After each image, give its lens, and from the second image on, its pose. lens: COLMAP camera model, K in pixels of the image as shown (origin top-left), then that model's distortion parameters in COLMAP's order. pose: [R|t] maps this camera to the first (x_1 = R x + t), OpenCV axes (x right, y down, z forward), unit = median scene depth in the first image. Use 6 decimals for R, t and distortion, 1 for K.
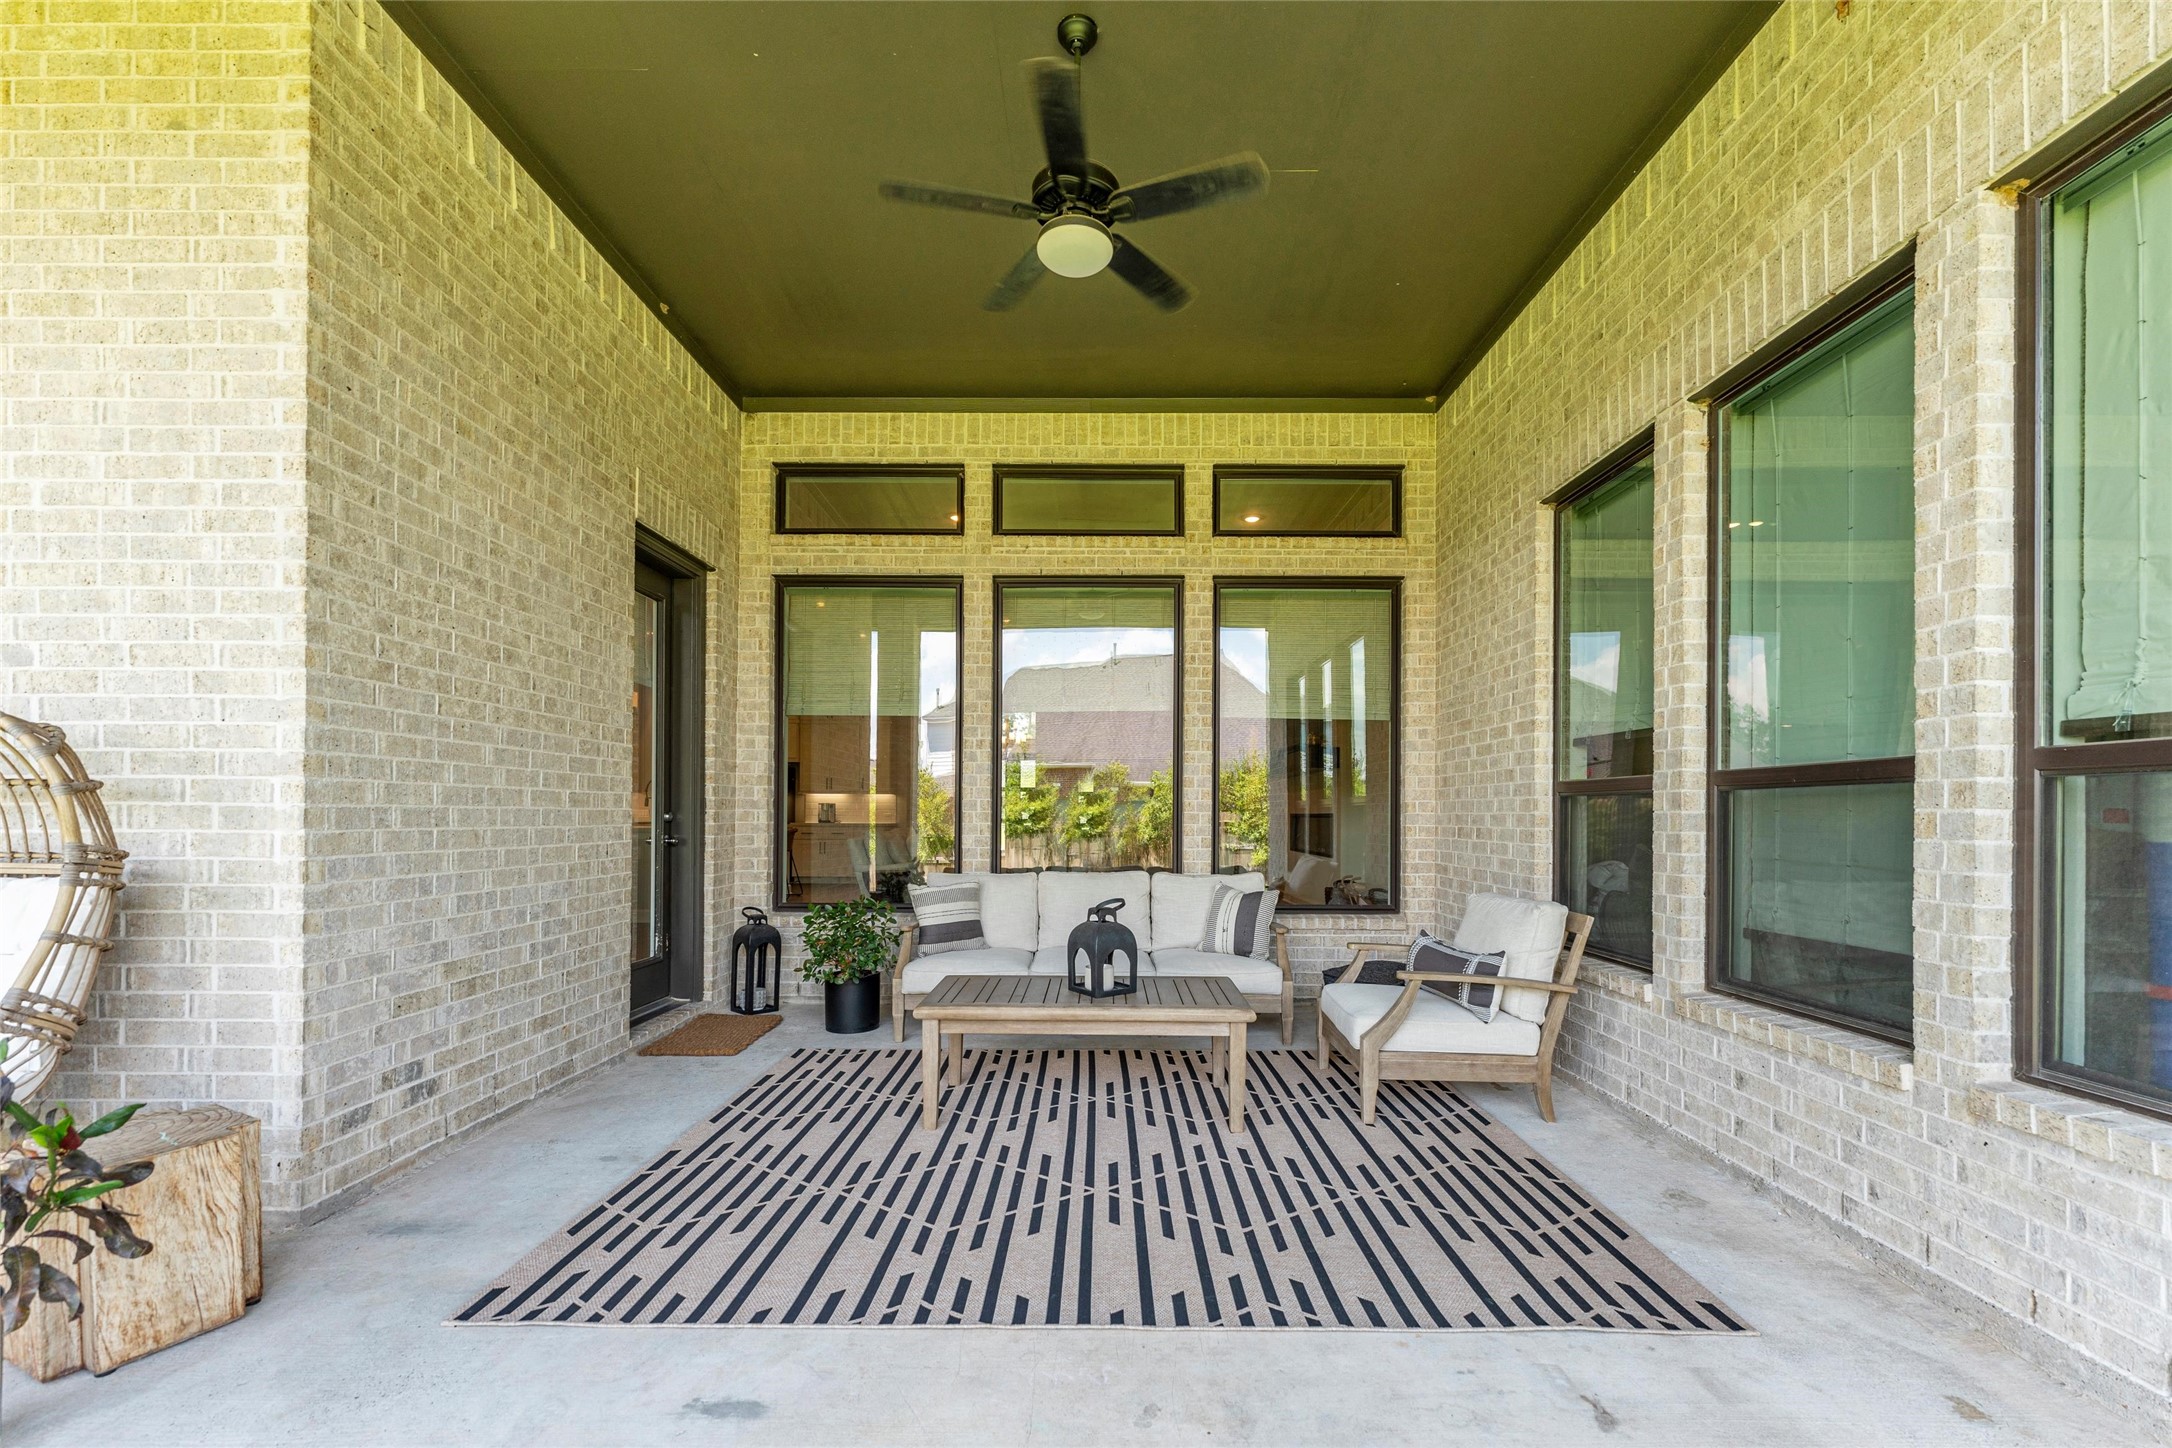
lens RADIAL K [[903.7, 0, 1088.0], [0, 903.7, 808.3], [0, 0, 1]] dist [0.000890, -0.000003]
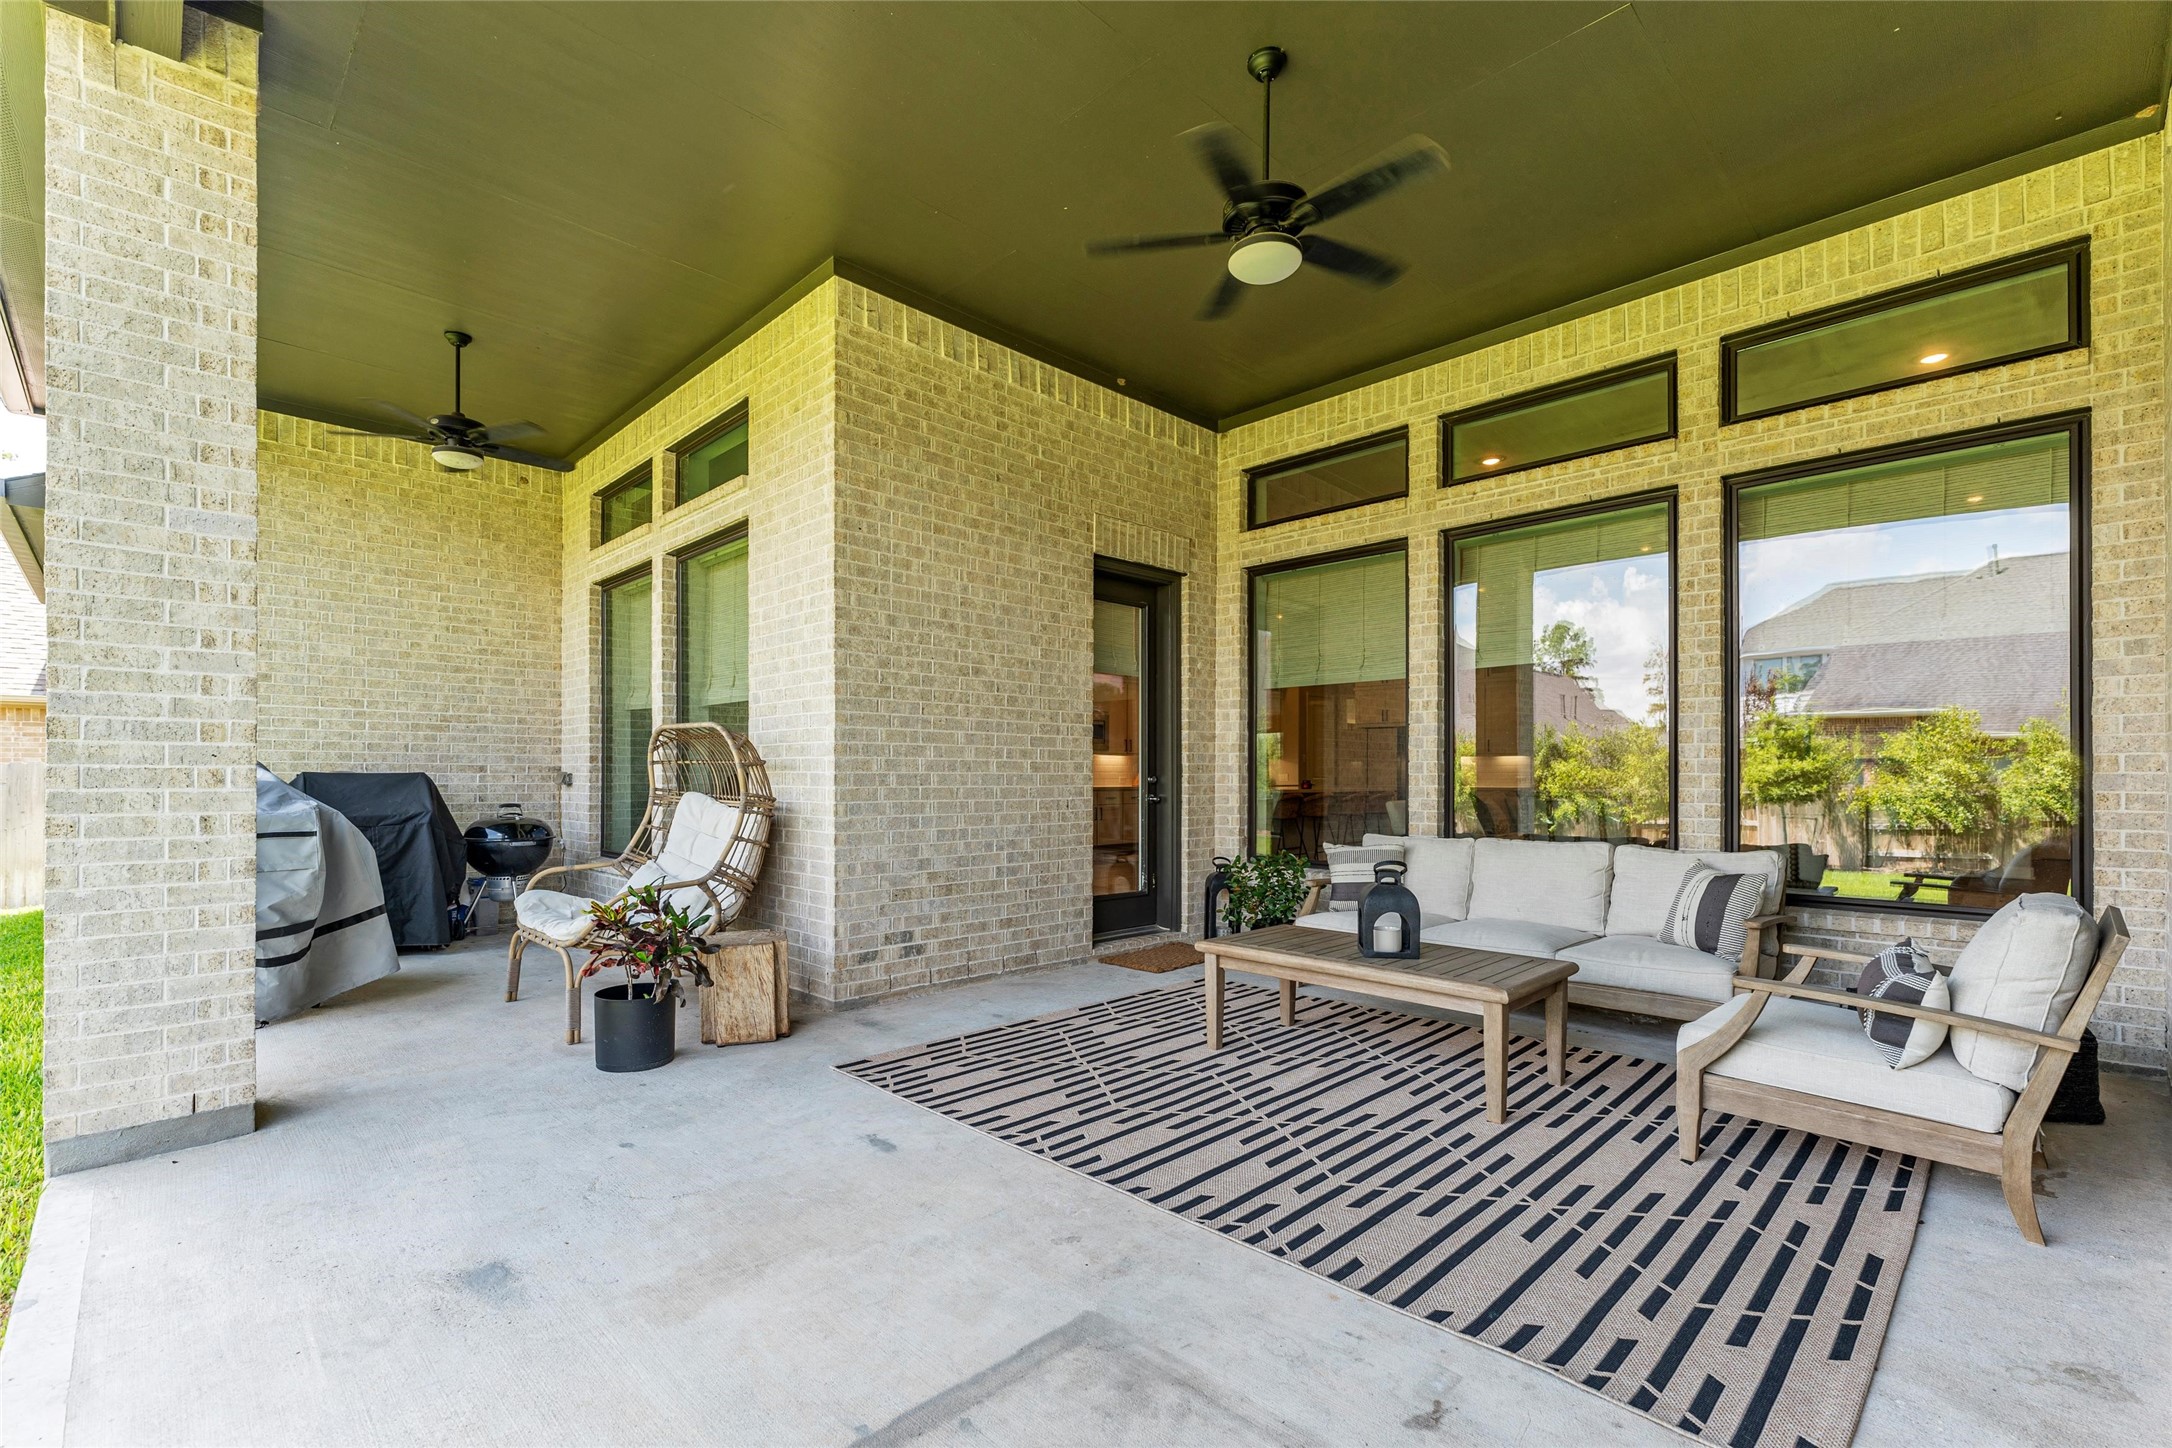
lens RADIAL K [[931.1, 0, 1087.3], [0, 931.1, 770.5], [0, 0, 1]] dist [-0.000050, -0.000221]
pose [[0.709608, -0.008304, -0.704548, 0.548372], [0.006861, 0.999965, -0.004876, 0.003410], [0.704564, -0.001374, 0.709640, 0.040478]]
